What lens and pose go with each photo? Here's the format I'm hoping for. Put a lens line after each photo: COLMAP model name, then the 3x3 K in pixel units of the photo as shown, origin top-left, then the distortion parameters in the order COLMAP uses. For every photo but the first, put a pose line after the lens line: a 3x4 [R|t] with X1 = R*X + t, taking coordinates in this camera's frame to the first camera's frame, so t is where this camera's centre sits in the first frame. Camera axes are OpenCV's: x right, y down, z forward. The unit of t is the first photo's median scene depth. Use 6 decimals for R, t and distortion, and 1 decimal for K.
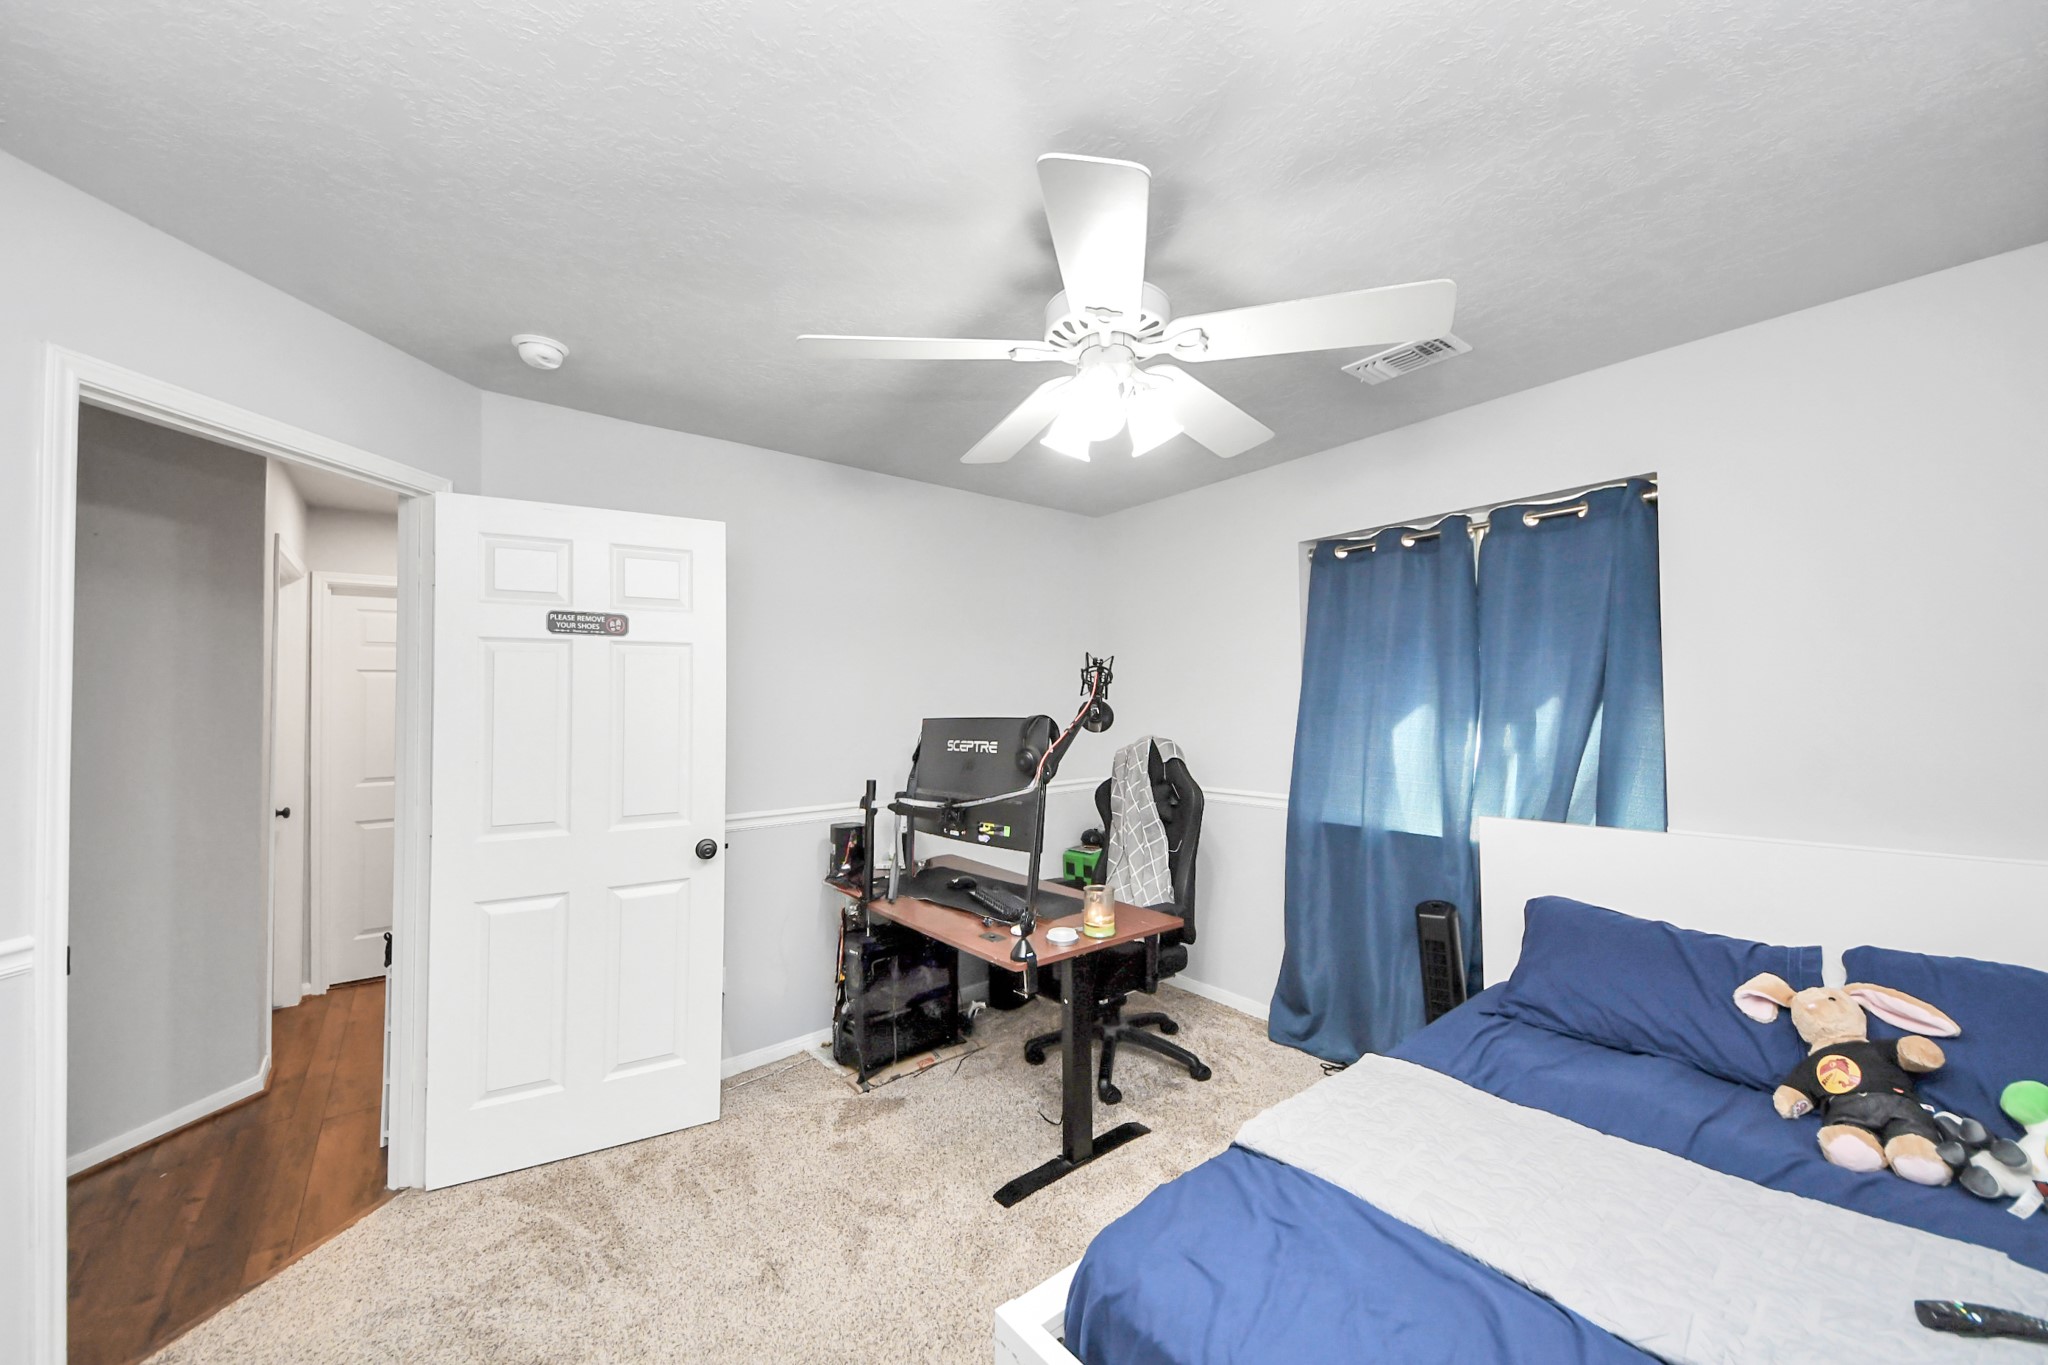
lens RADIAL K [[748.7, 0, 997.2], [0, 748.7, 690.0], [0, 0, 1]] dist [0.032880, -0.018235]
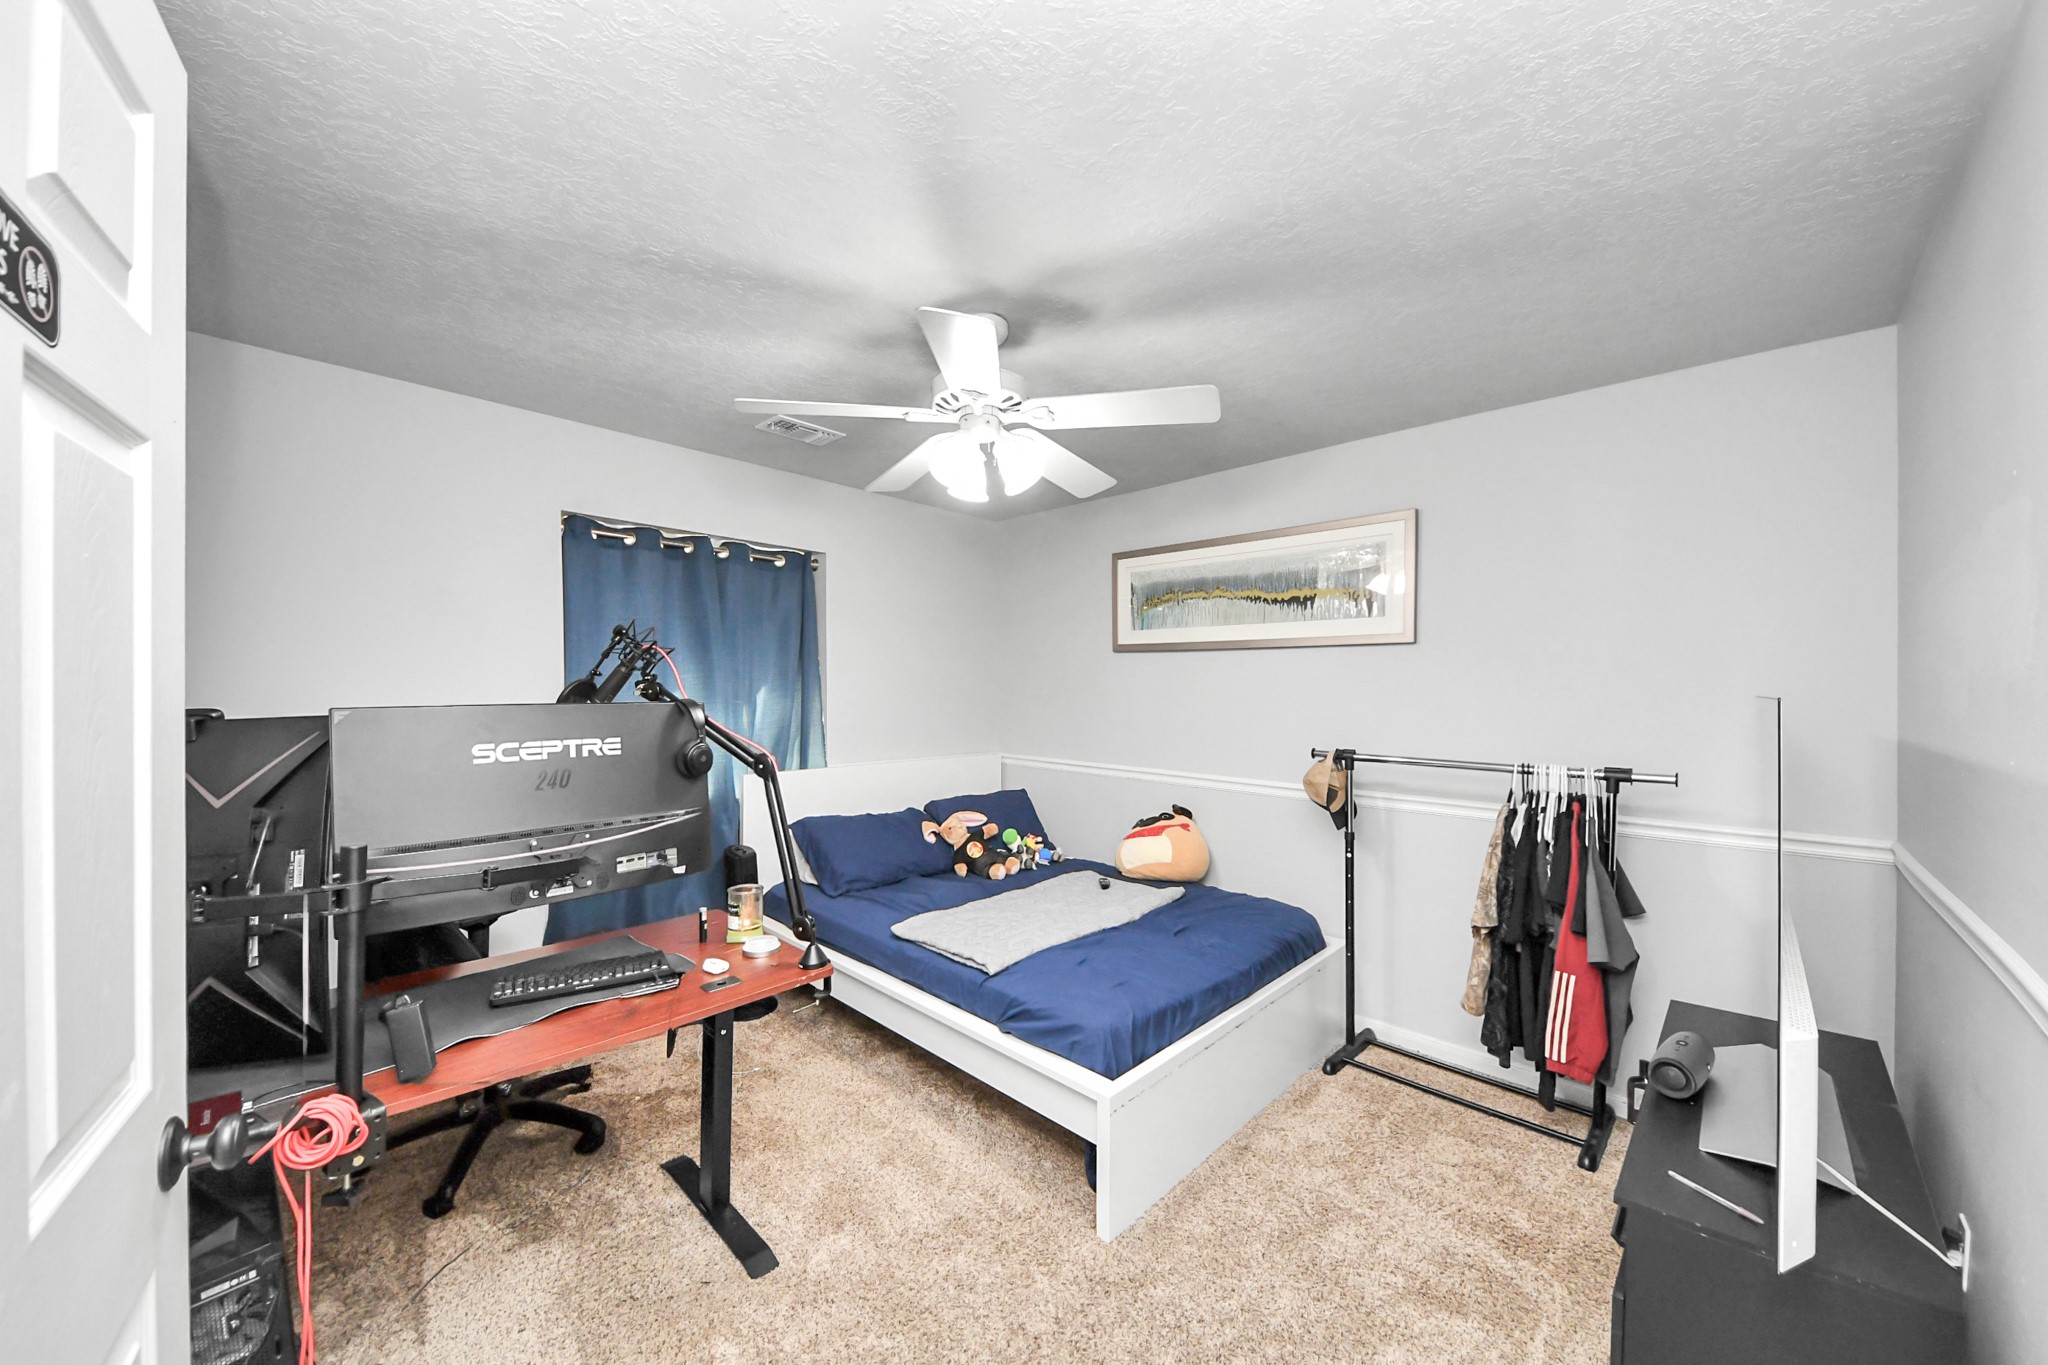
lens RADIAL K [[748.7, 0, 997.2], [0, 748.7, 690.0], [0, 0, 1]] dist [0.032880, -0.018235]
pose [[-0.122864, 0.007823, 0.992393, -0.753408], [-0.036286, 0.999265, -0.012370, 0.019816], [-0.991760, -0.037530, -0.122489, 0.743240]]
